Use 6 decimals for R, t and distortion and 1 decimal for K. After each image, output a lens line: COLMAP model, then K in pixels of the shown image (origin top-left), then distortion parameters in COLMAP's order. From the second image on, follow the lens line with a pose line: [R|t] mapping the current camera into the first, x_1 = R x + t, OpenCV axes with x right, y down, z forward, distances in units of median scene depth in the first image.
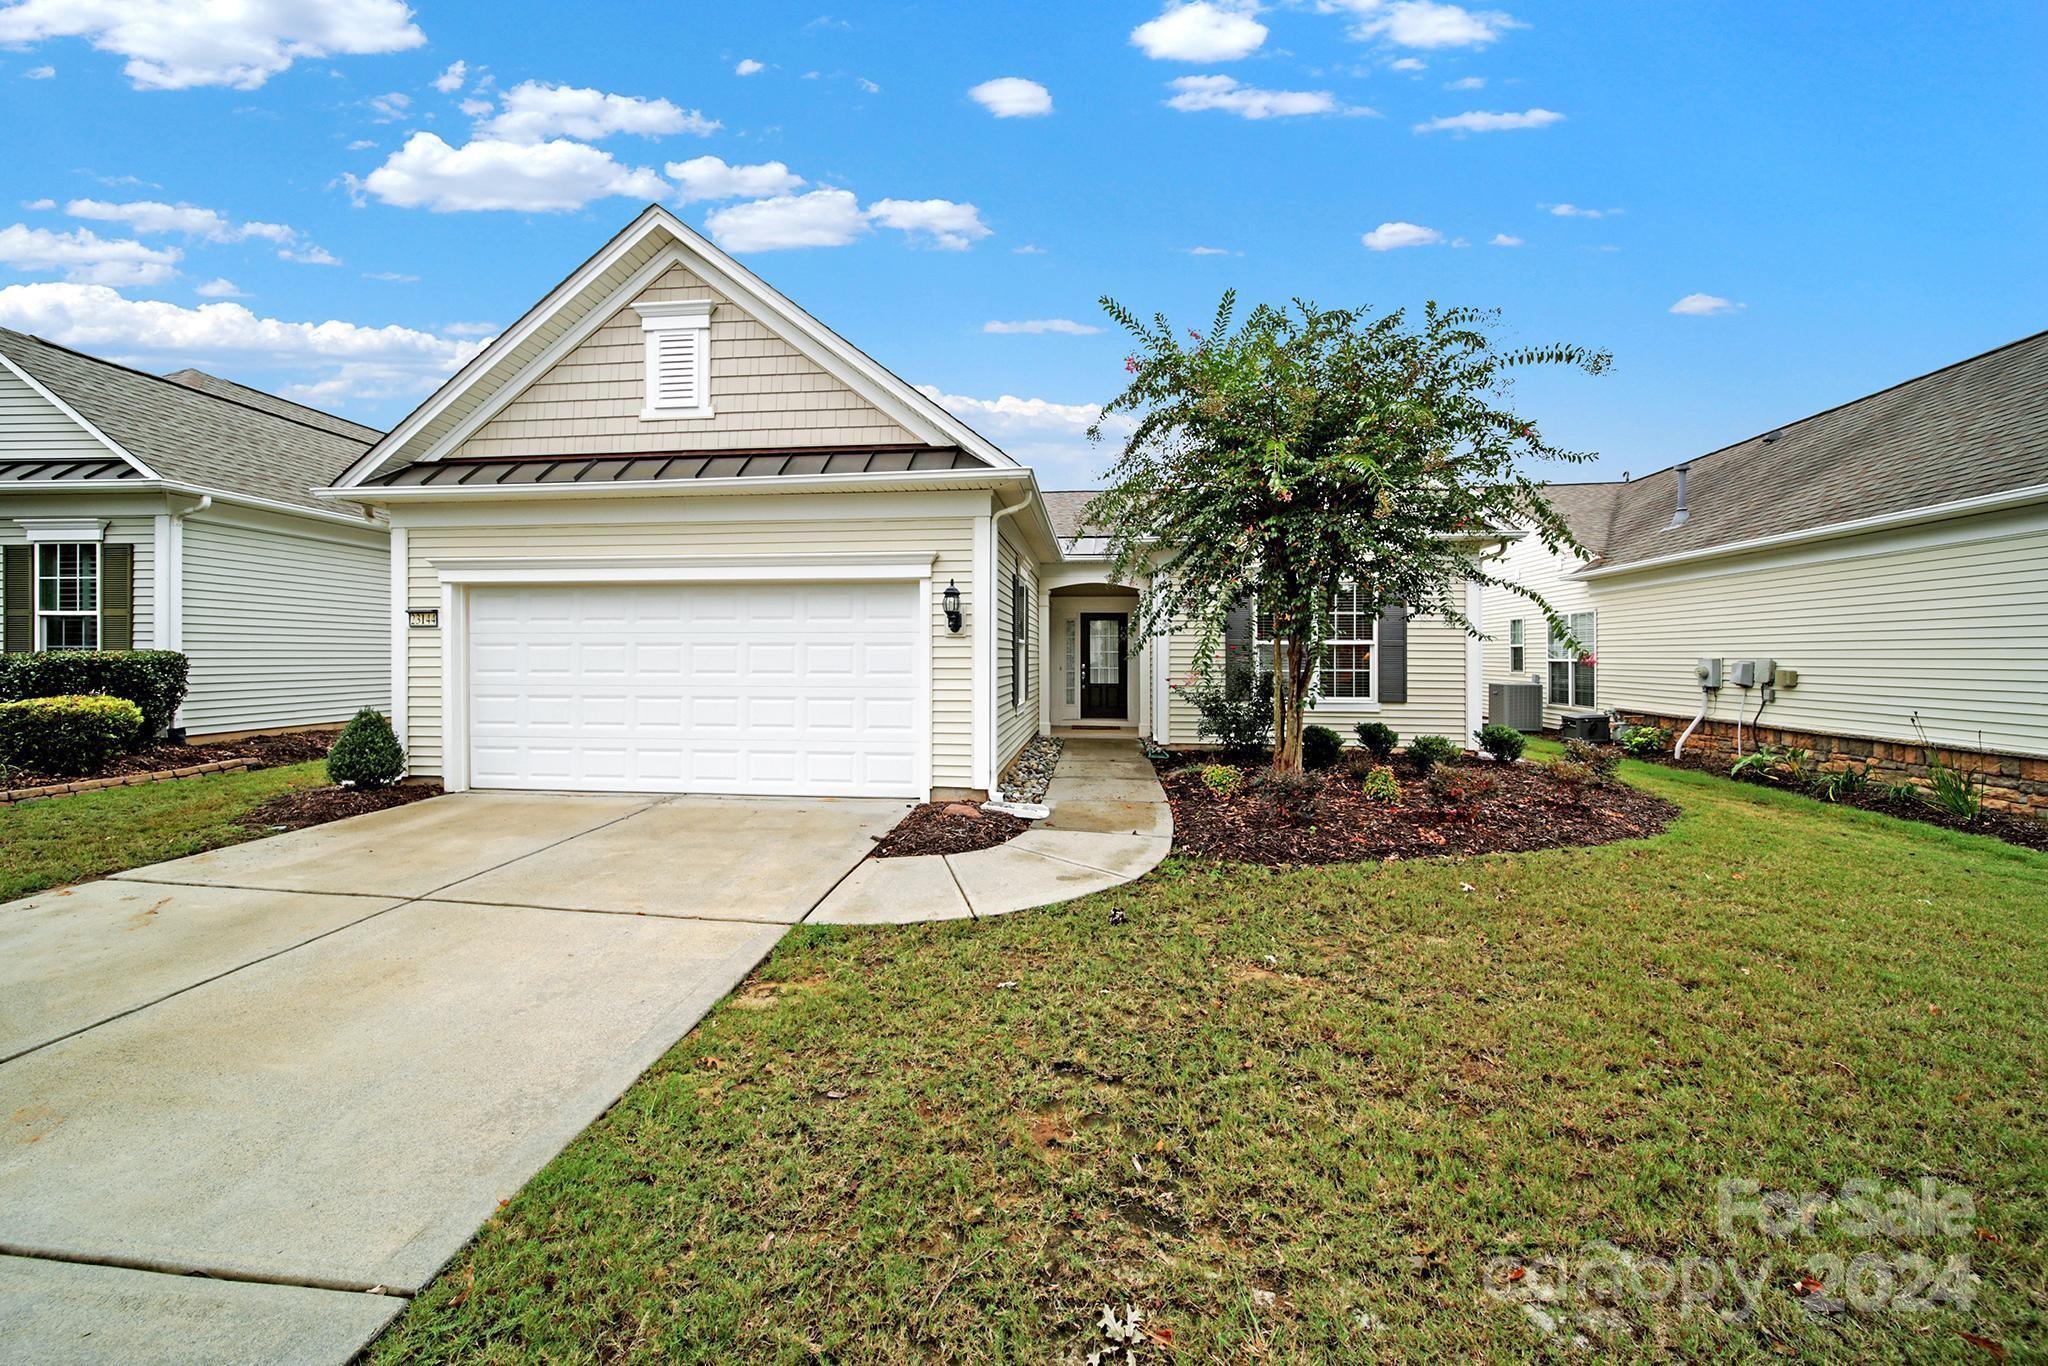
lens RADIAL K [[746.3, 0, 1030.7], [0, 746.3, 674.0], [0, 0, 1]] dist [0.000055, 0.000363]
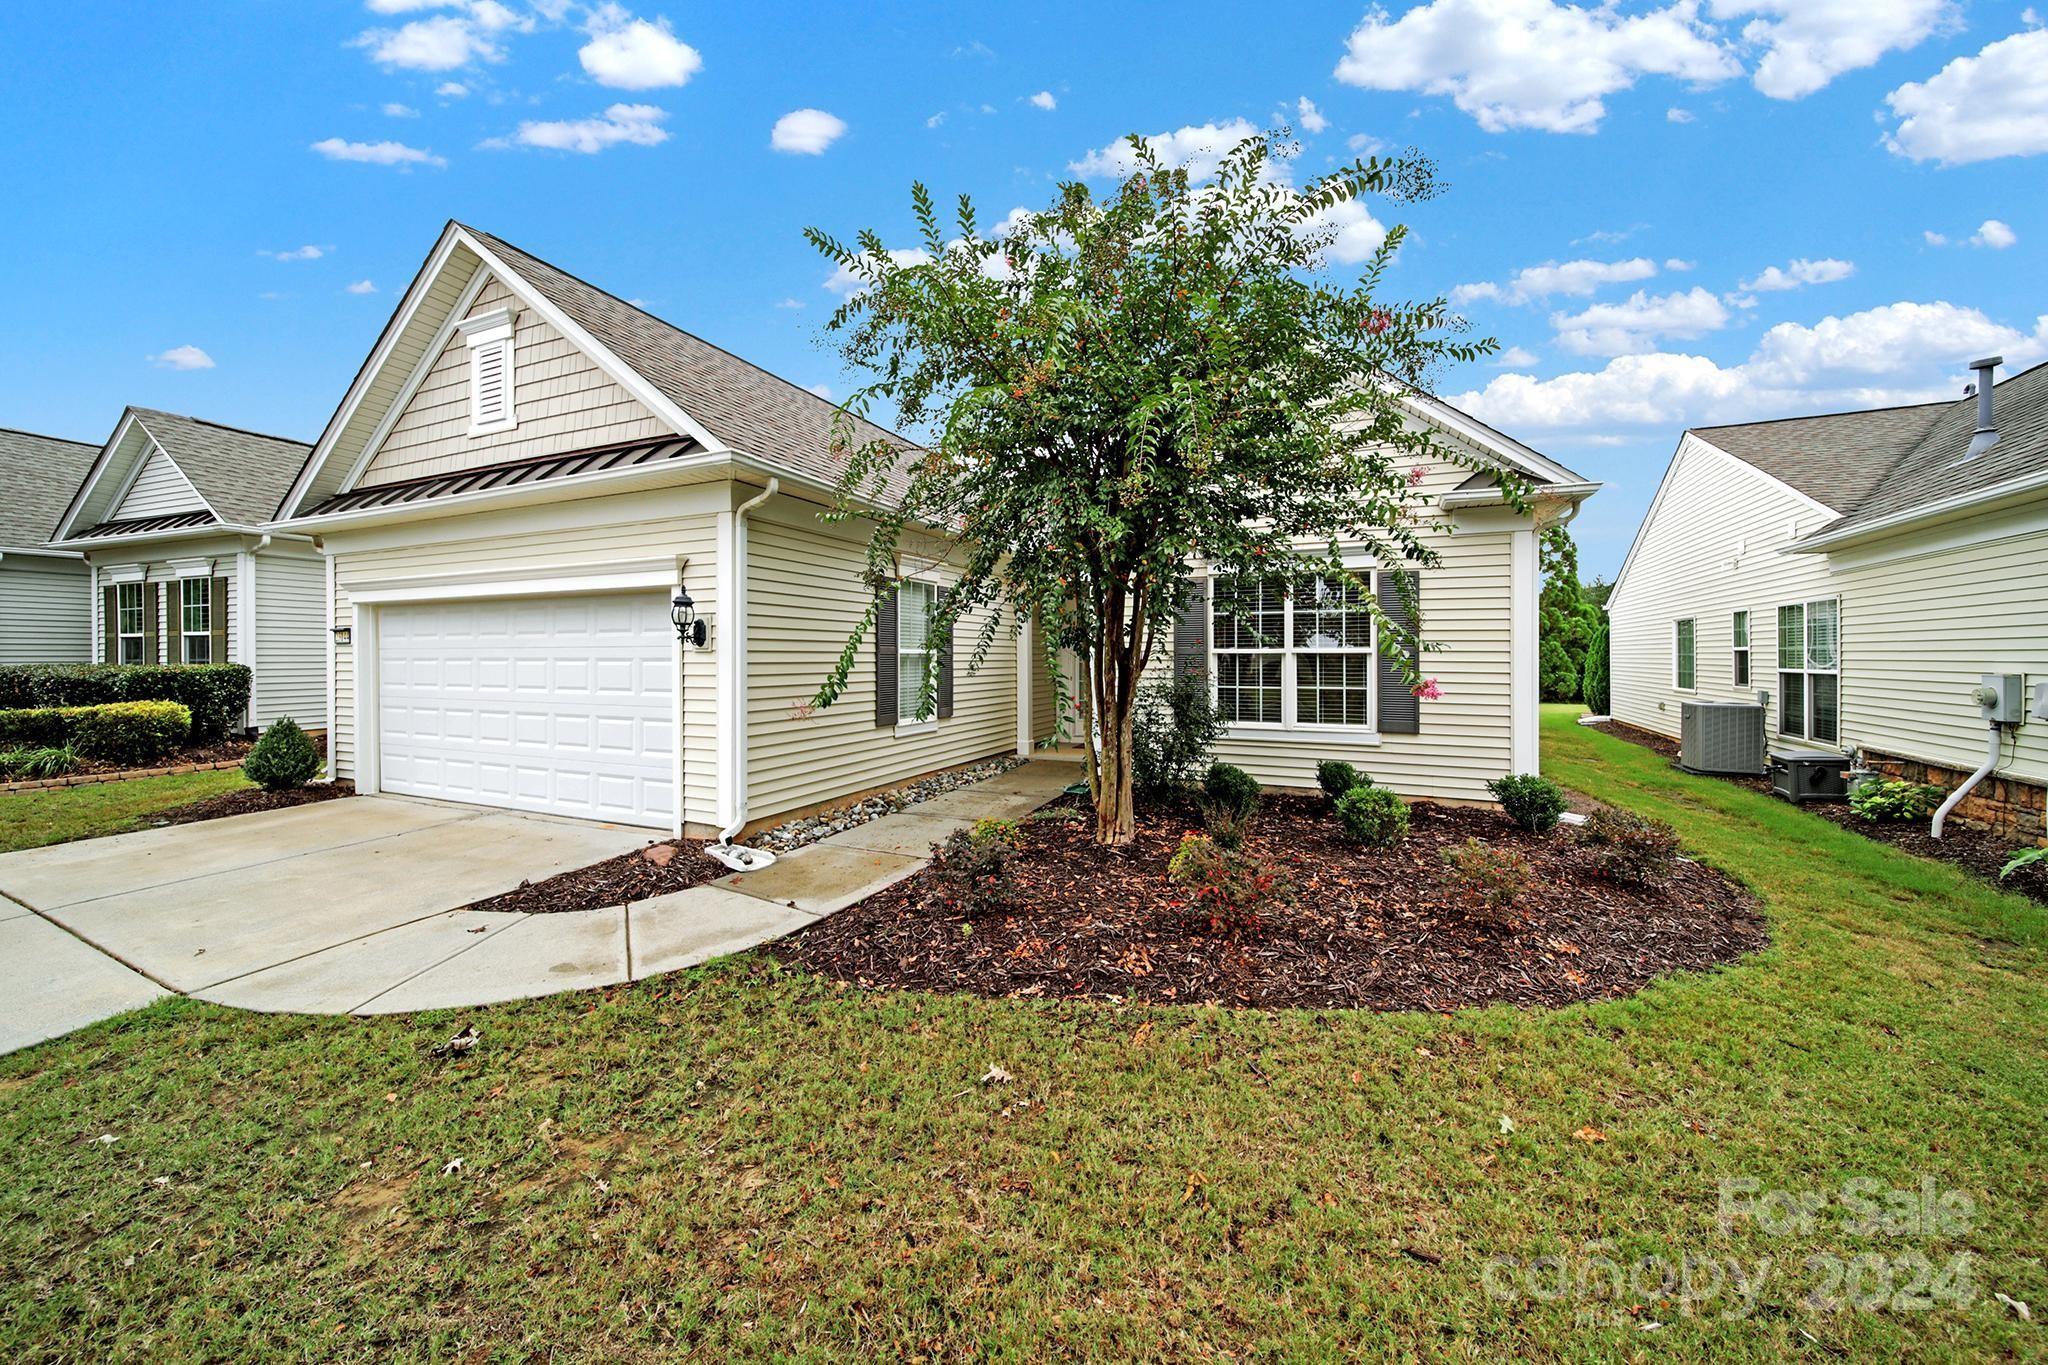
lens RADIAL K [[746.3, 0, 1030.7], [0, 746.3, 673.5], [0, 0, 1]] dist [0.000055, 0.000363]
pose [[0.950803, 0.004780, -0.309759, 0.495523], [-0.004990, 0.999988, 0.000115, -0.023999], [0.309755, 0.001437, 0.950815, 0.265944]]
